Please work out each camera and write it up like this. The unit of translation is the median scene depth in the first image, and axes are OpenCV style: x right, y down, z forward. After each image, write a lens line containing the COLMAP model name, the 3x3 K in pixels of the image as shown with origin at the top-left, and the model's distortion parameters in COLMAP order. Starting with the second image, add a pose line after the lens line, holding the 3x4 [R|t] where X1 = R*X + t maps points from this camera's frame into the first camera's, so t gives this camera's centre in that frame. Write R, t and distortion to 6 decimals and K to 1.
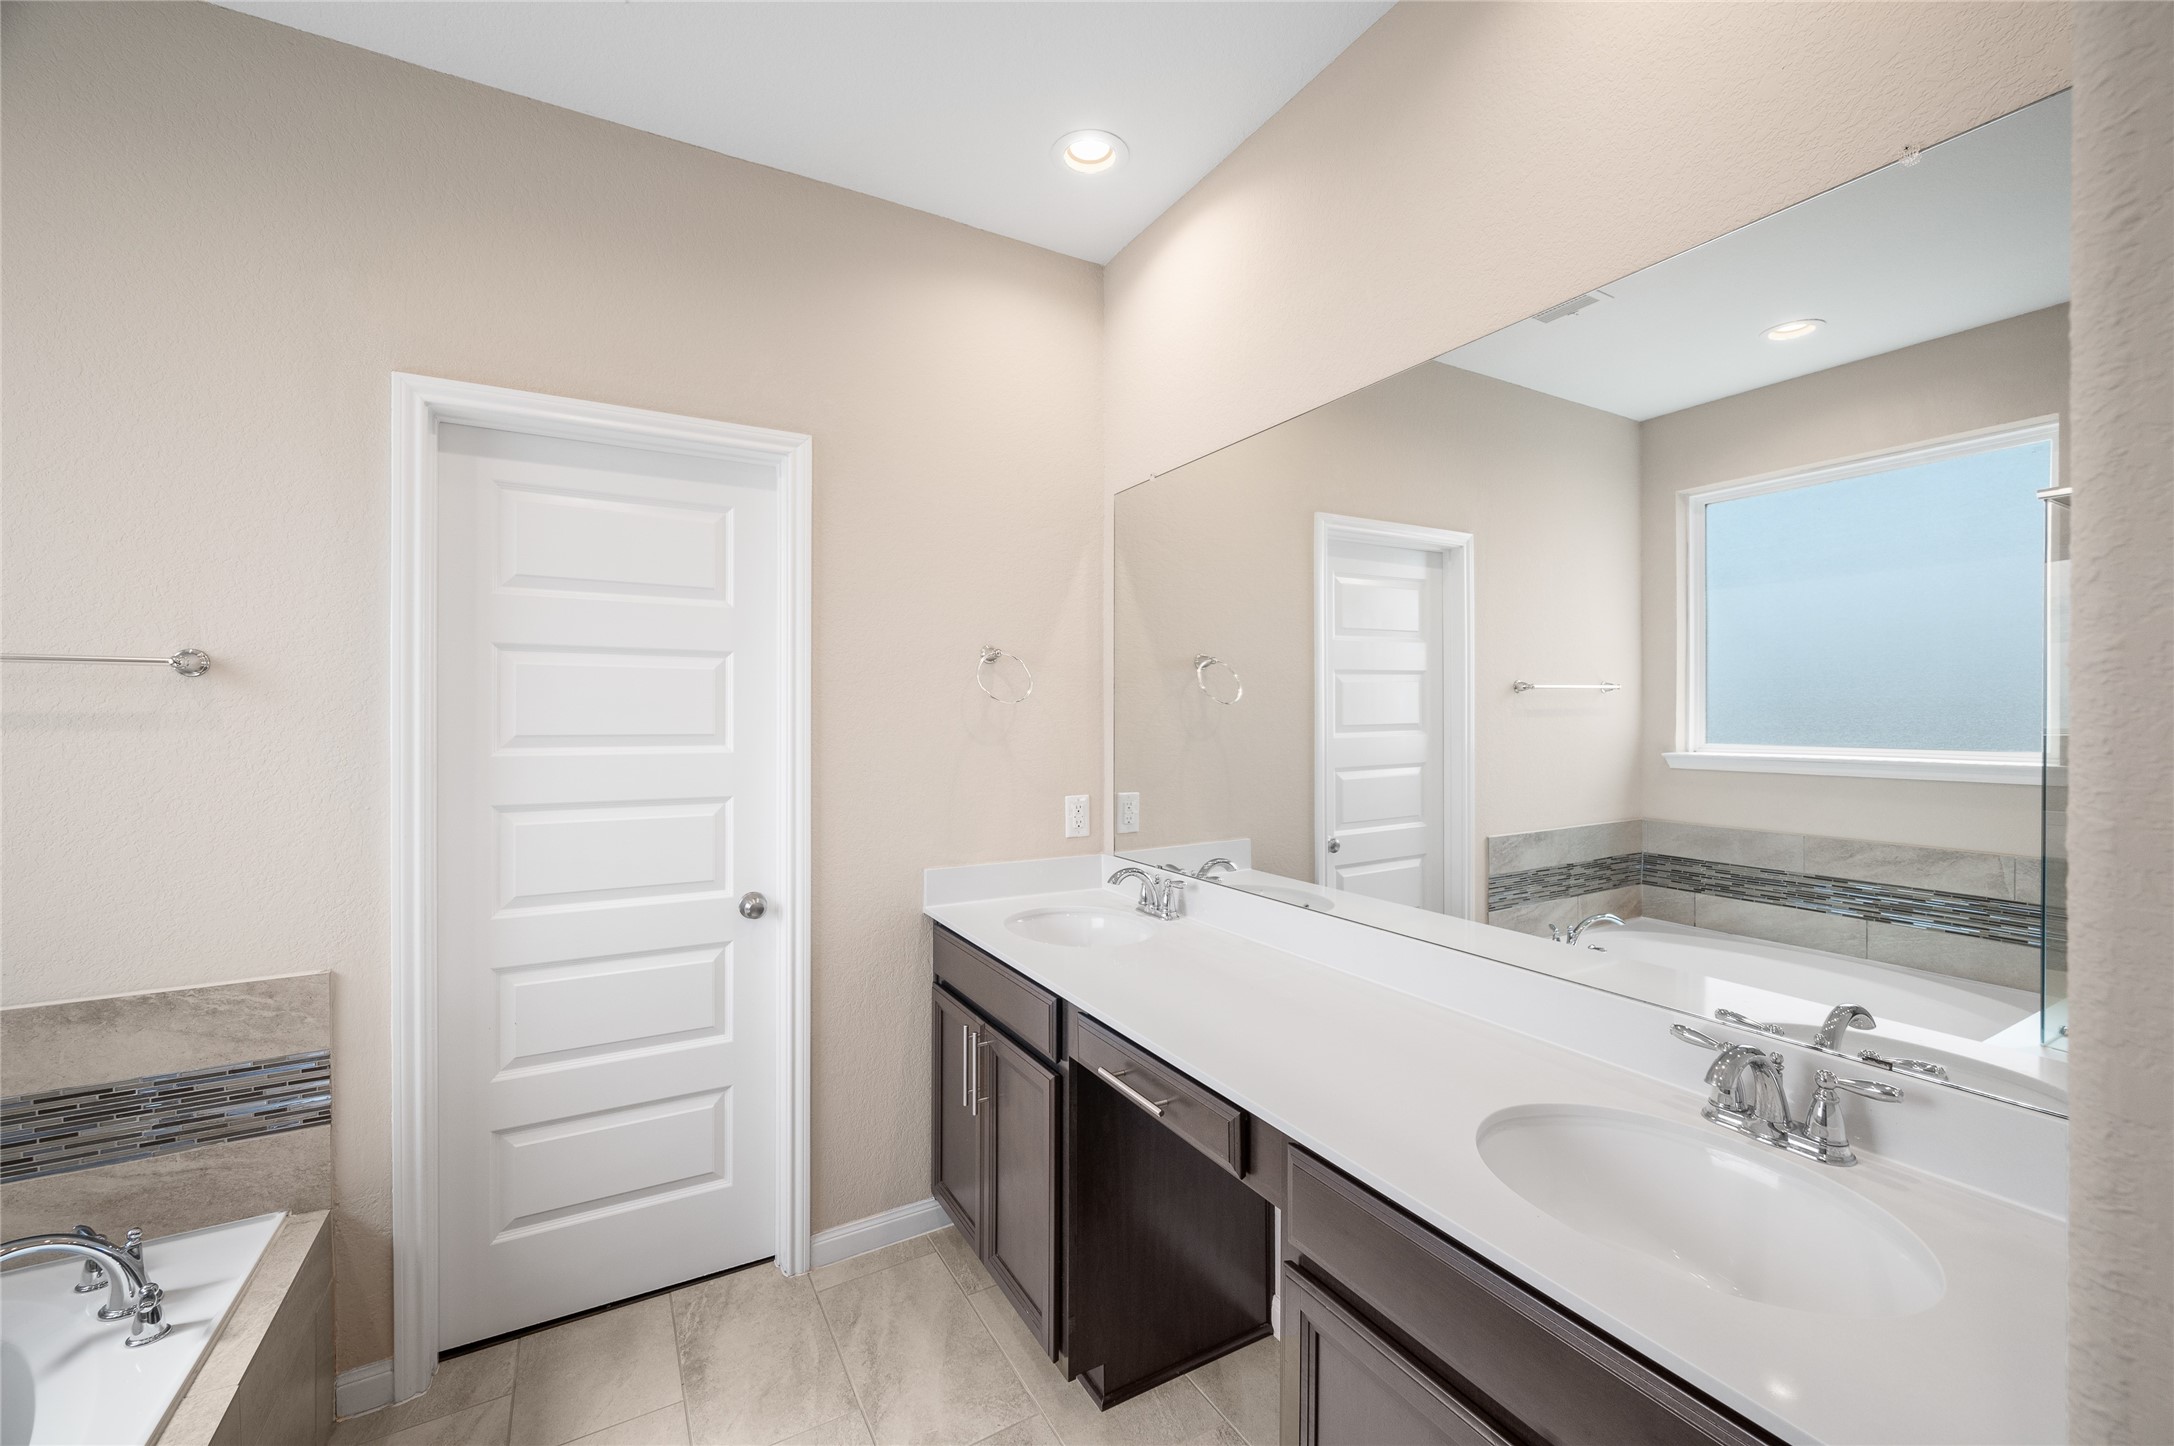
lens RADIAL K [[875.1, 0, 1094.8], [0, 875.1, 712.6], [0, 0, 1]] dist [-0.001788, 0.000310]
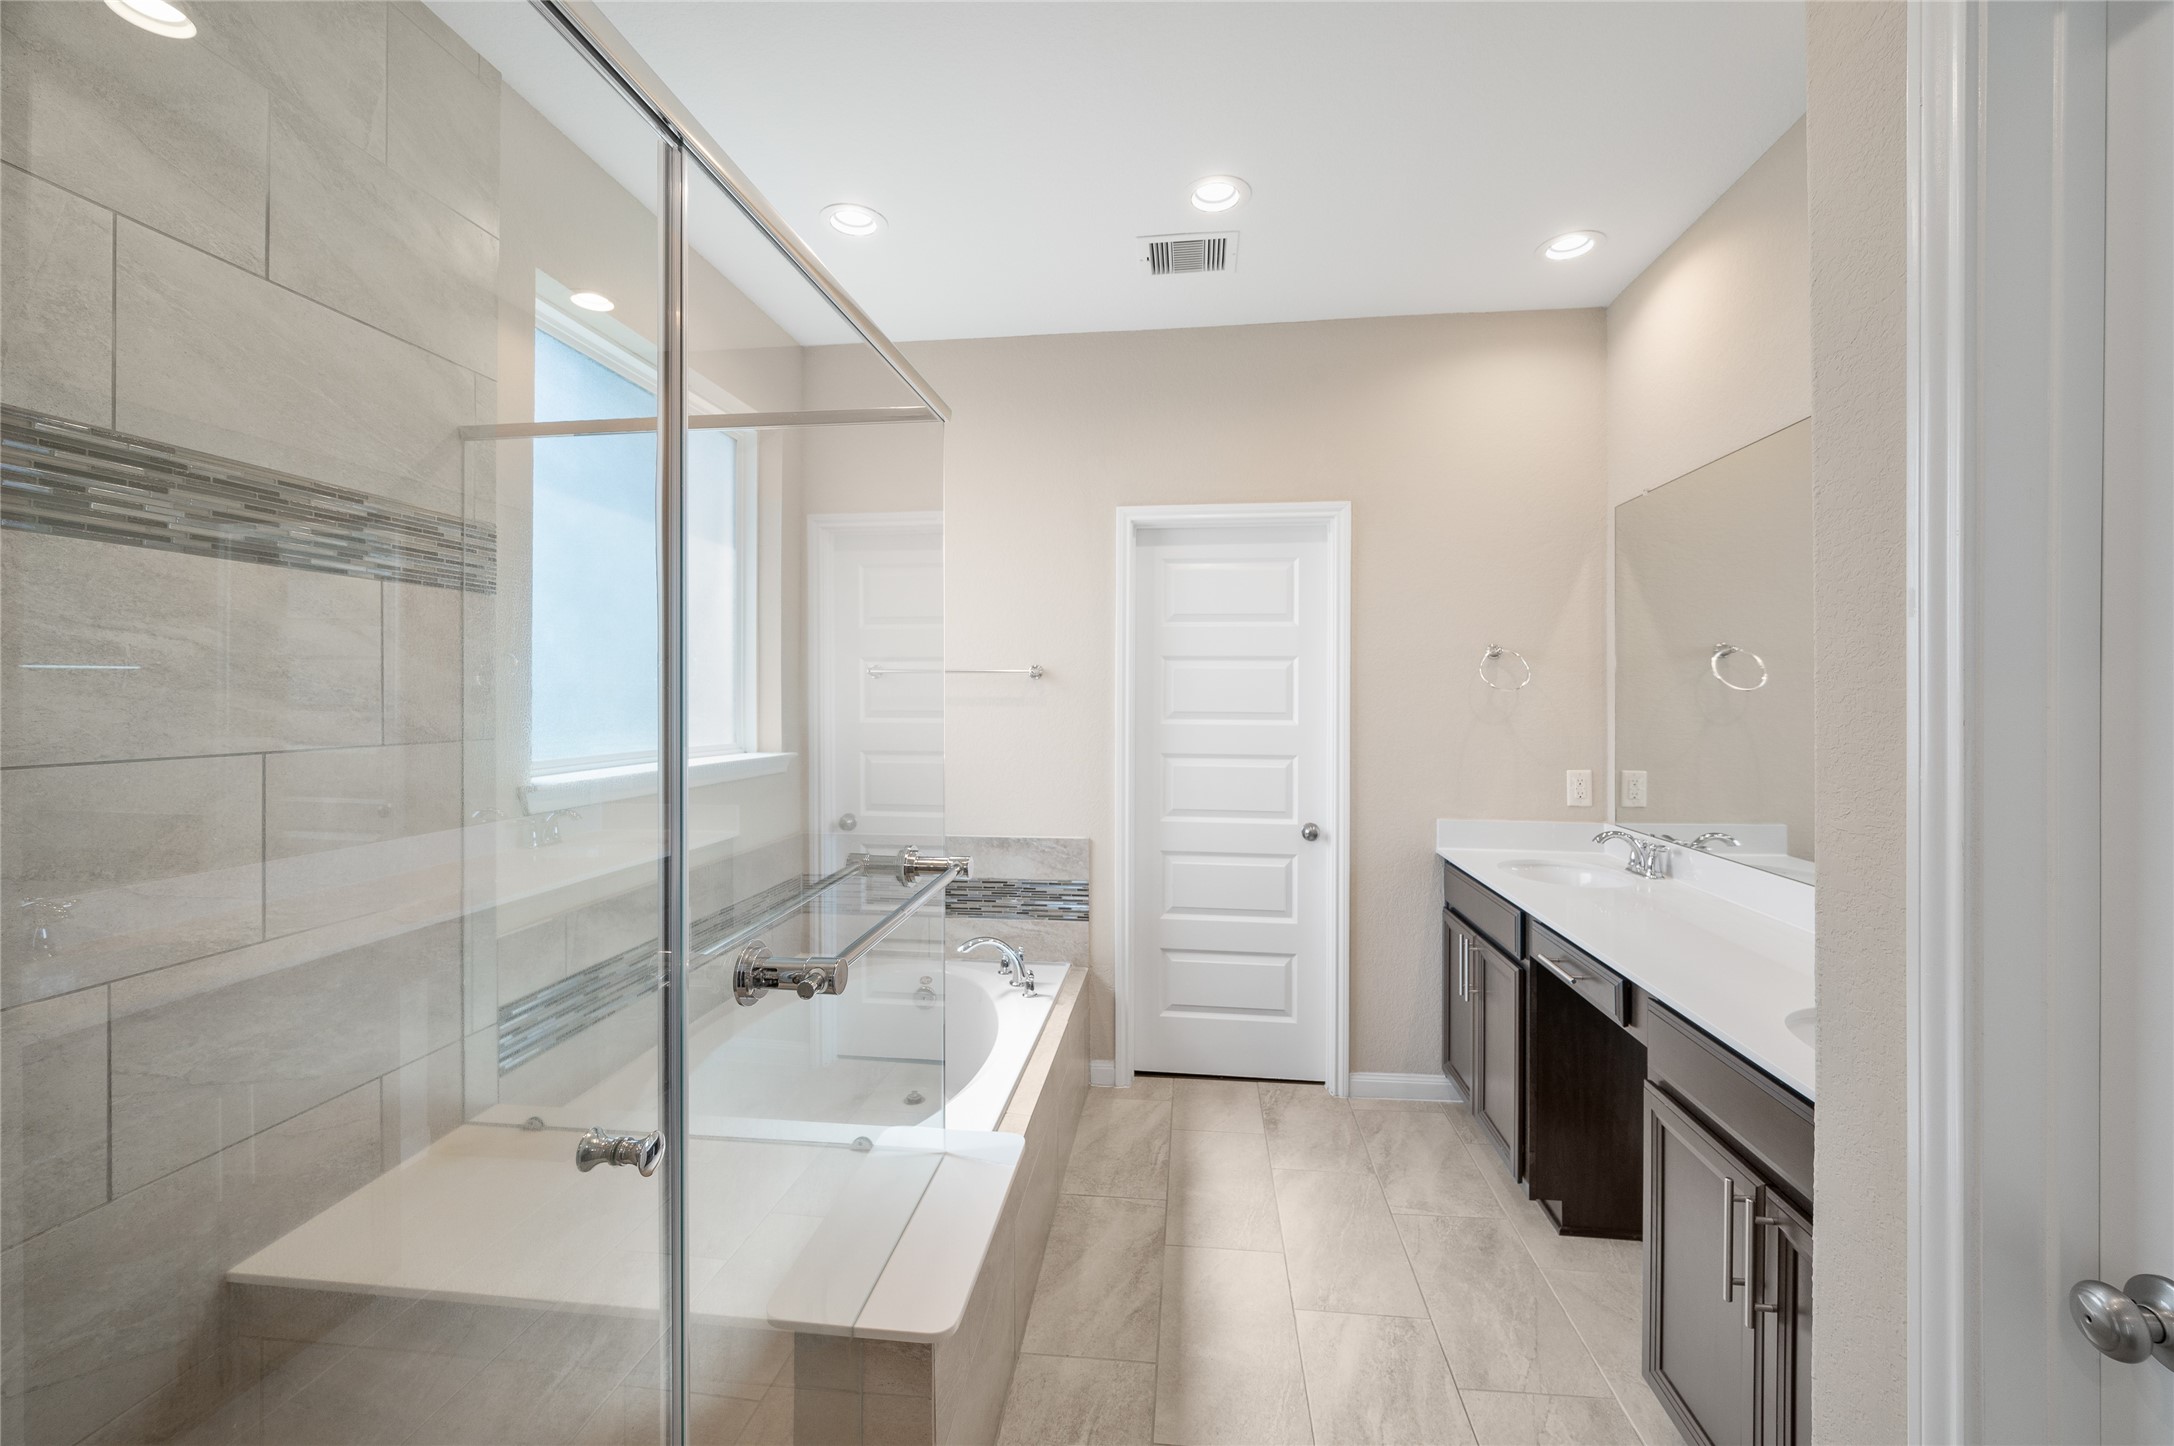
lens RADIAL K [[747.5, 0, 1132.5], [0, 747.5, 693.1], [0, 0, 1]] dist [-0.001534, -0.000014]
pose [[0.814546, -0.000555, -0.580098, 0.103872], [-0.003448, 0.999977, -0.005799, 0.000109], [0.580088, 0.006724, 0.814526, -0.214564]]
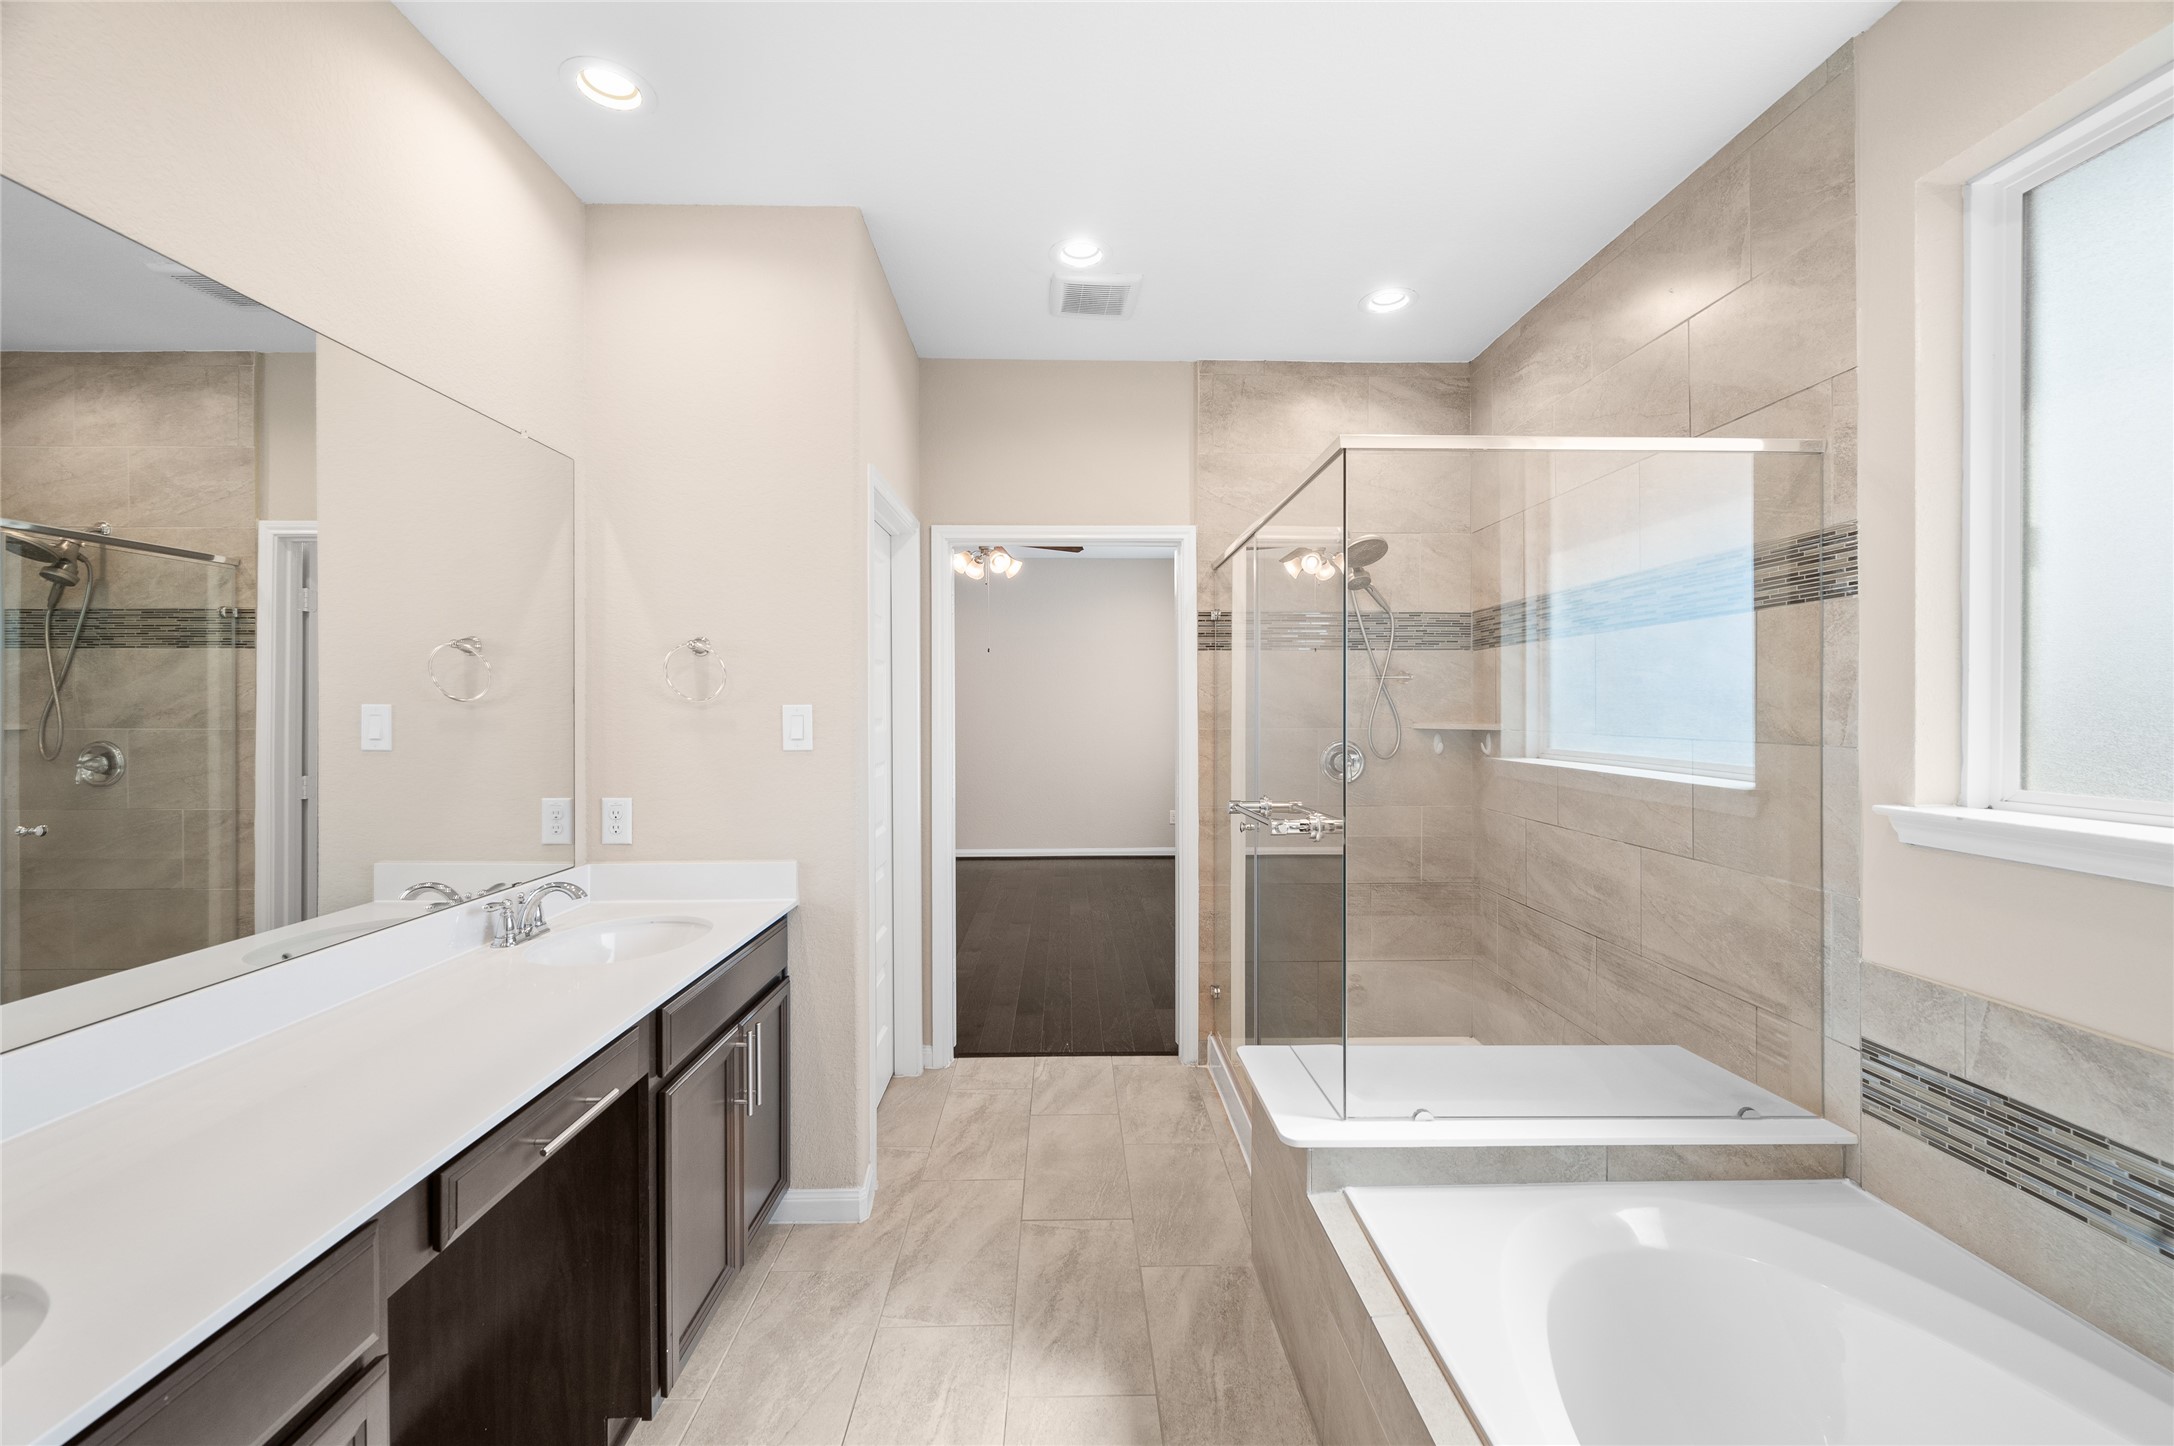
lens RADIAL K [[875.1, 0, 1091.7], [0, 875.1, 699.0], [0, 0, 1]] dist [-0.001788, 0.000310]
pose [[-0.902759, 0.007032, 0.430089, -0.810523], [0.011365, 0.999907, 0.007506, -0.023400], [-0.429997, 0.011665, -0.902755, 1.575205]]
